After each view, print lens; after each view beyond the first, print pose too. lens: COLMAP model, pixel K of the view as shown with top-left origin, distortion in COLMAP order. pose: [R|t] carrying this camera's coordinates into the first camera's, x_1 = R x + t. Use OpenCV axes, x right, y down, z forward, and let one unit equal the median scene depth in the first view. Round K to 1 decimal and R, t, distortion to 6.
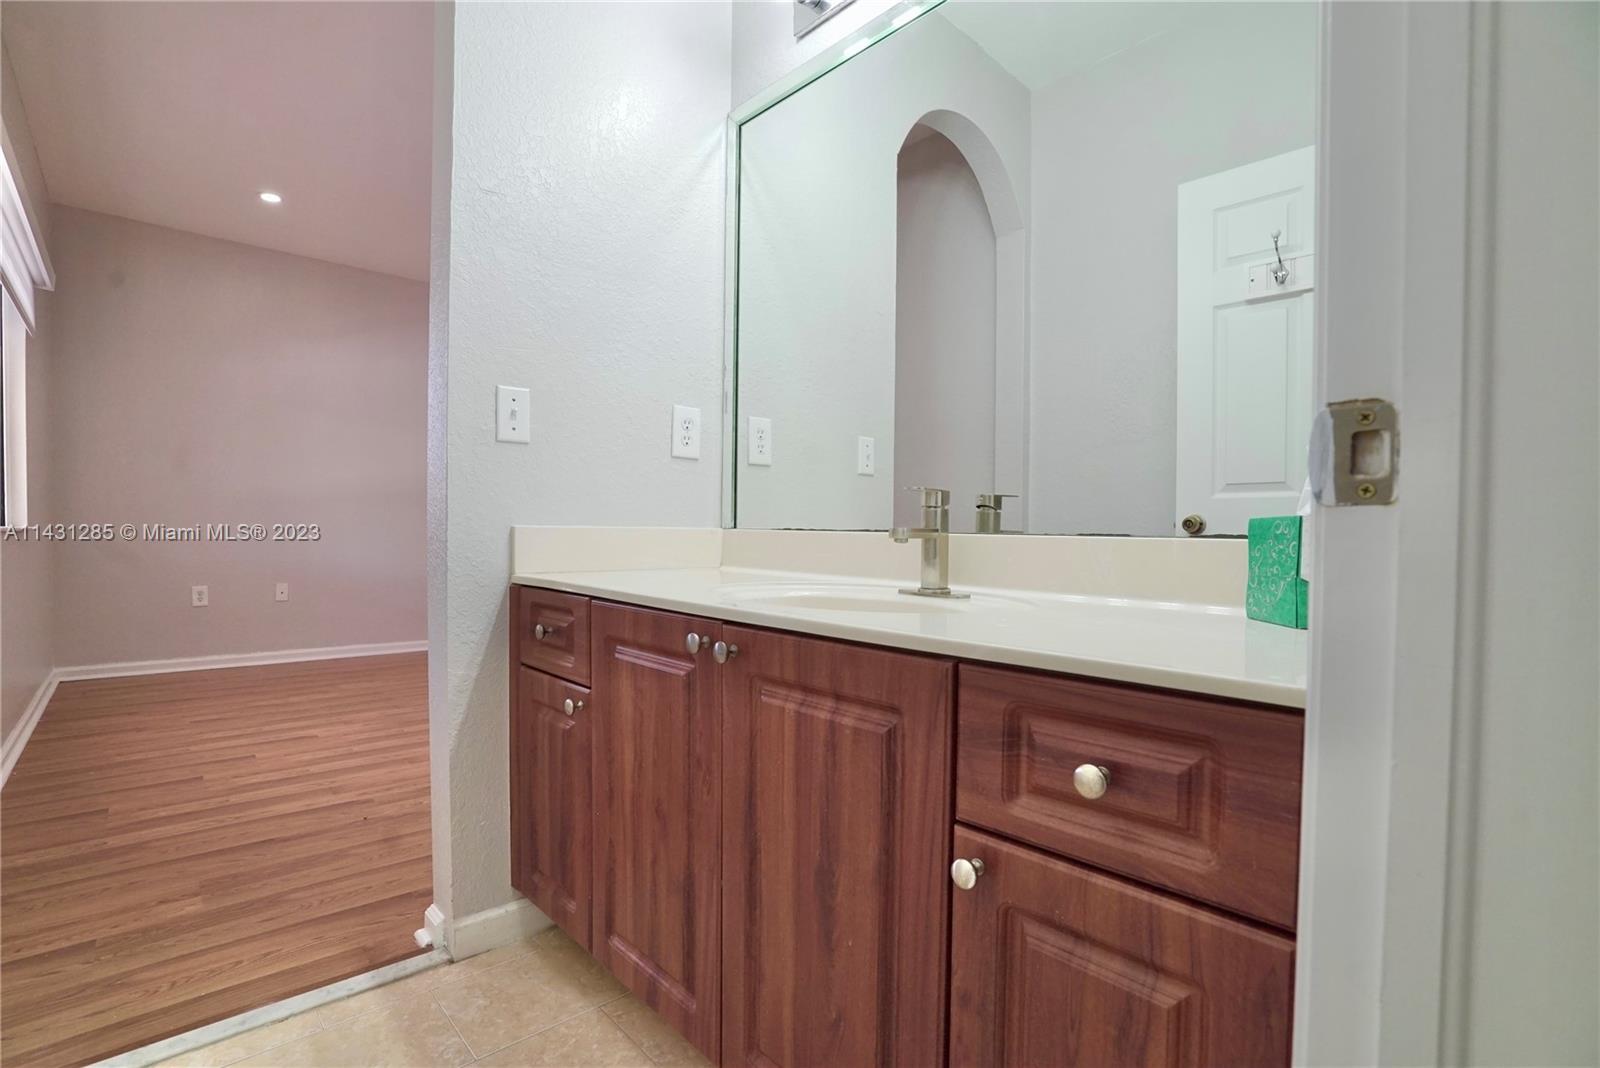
lens RADIAL K [[752.5, 0, 796.3], [0, 752.5, 545.7], [0, 0, 1]] dist [-0.054967, 0.019970]
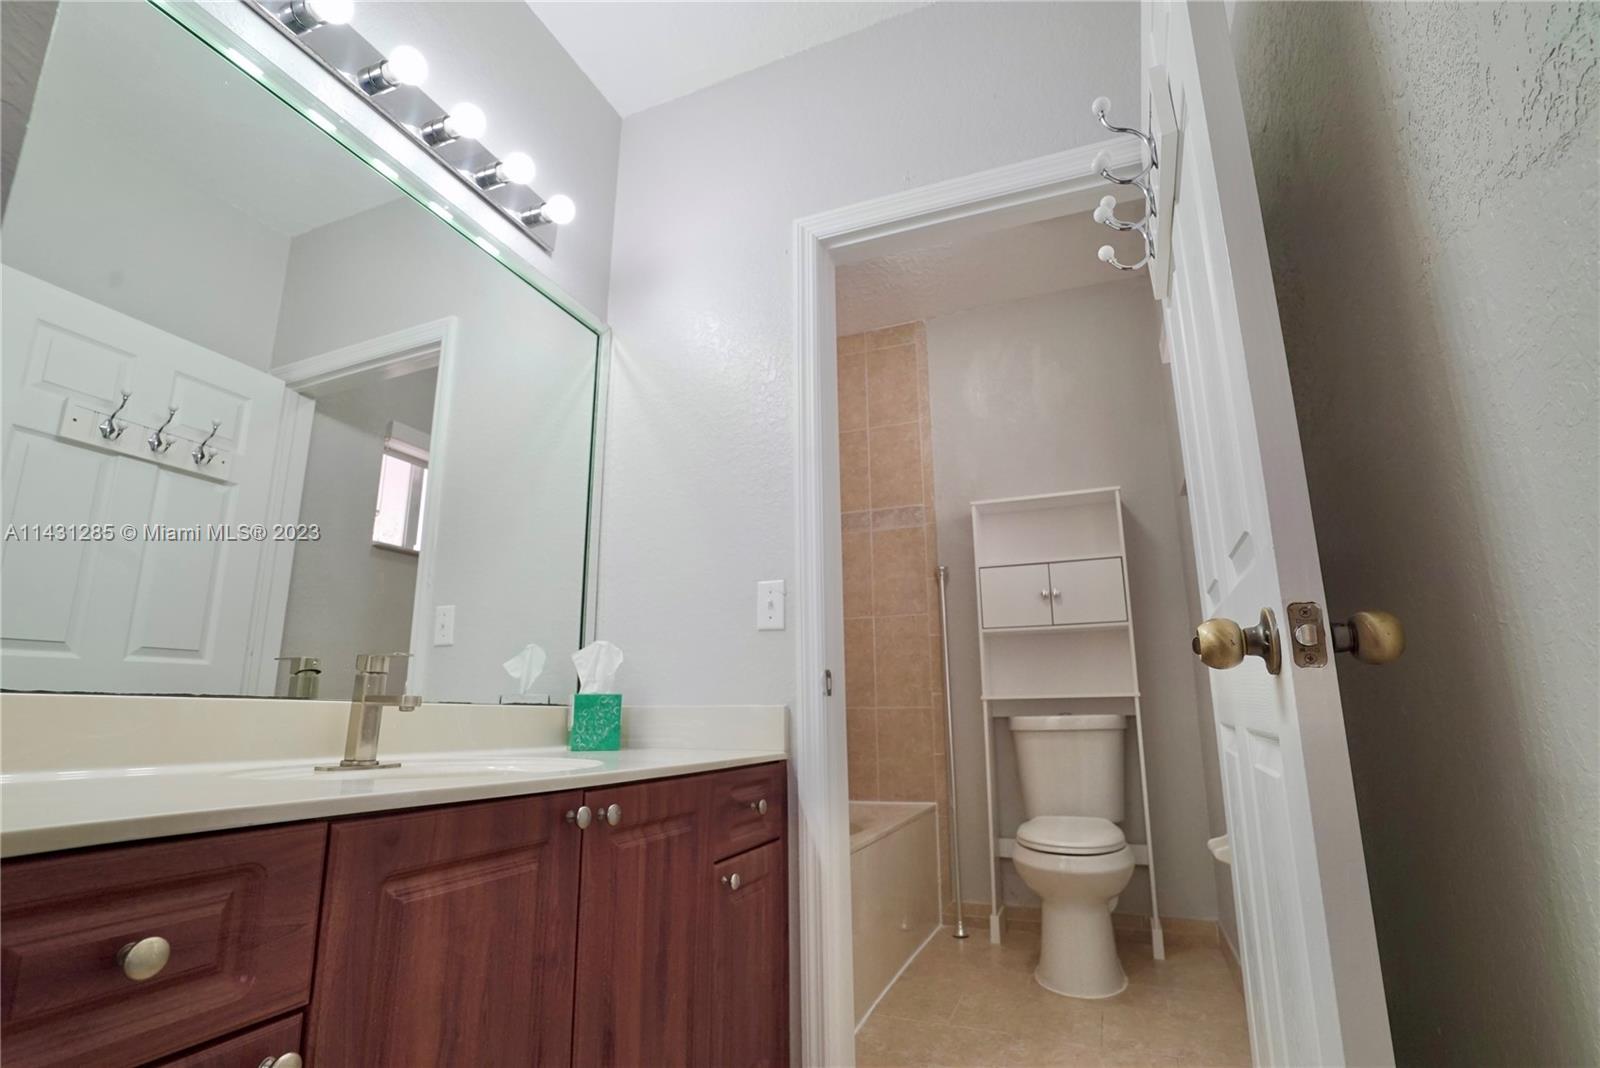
lens RADIAL K [[752.5, 0, 796.3], [0, 752.5, 545.7], [0, 0, 1]] dist [-0.054967, 0.019970]
pose [[-0.436100, 0.186887, 0.880278, -1.011443], [0.016855, 0.979722, -0.199650, -0.014688], [-0.899740, -0.072230, -0.430407, 1.032082]]
